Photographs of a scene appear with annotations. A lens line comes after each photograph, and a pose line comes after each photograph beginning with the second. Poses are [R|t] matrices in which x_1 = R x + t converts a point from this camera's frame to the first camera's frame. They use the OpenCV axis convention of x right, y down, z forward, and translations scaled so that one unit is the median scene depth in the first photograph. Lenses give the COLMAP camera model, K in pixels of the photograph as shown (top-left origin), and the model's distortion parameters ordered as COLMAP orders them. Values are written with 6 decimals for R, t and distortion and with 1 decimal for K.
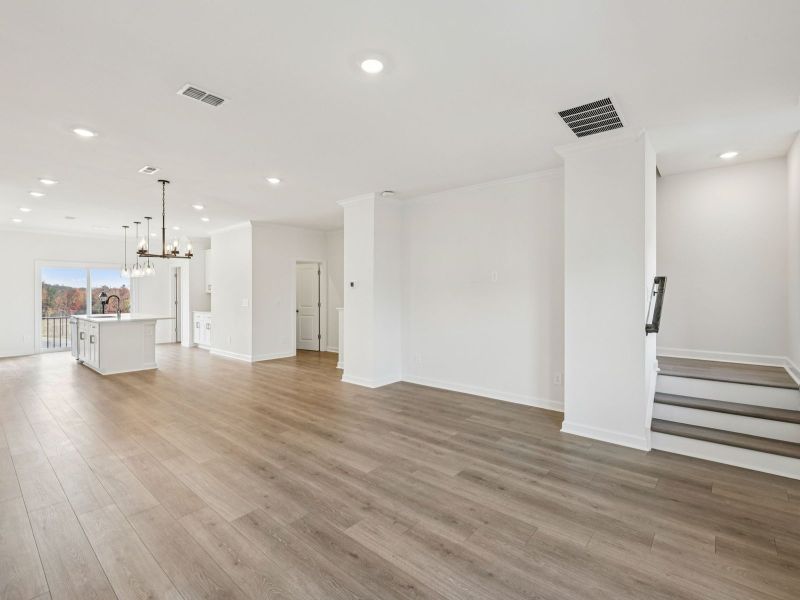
lens RADIAL K [[387.4, 0, 400.3], [0, 387.4, 296.1], [0, 0, 1]] dist [-0.000308, -0.000246]
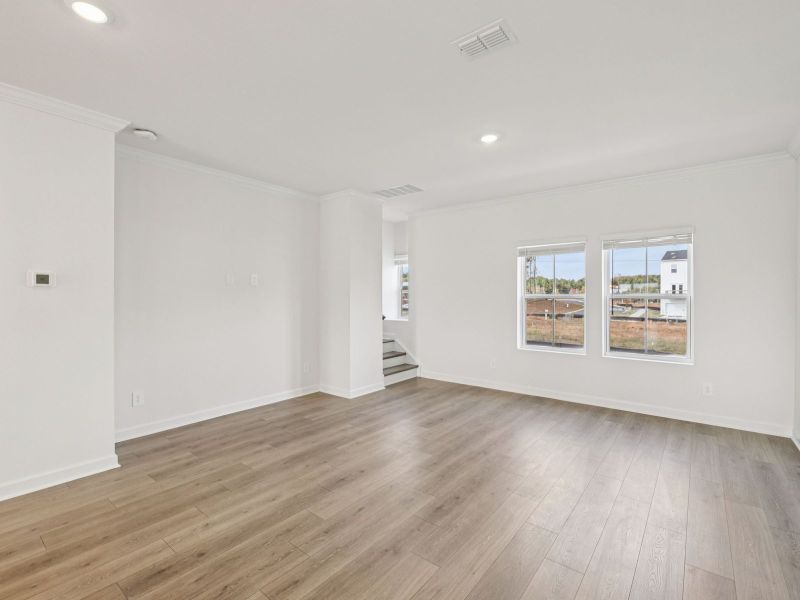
lens RADIAL K [[387.4, 0, 400.3], [0, 387.4, 296.1], [0, 0, 1]] dist [-0.000308, -0.000246]
pose [[-0.063924, -0.000648, 0.997955, -0.900493], [0.006240, 0.999980, 0.001049, -0.010125], [-0.997935, 0.006294, -0.063919, 0.862959]]
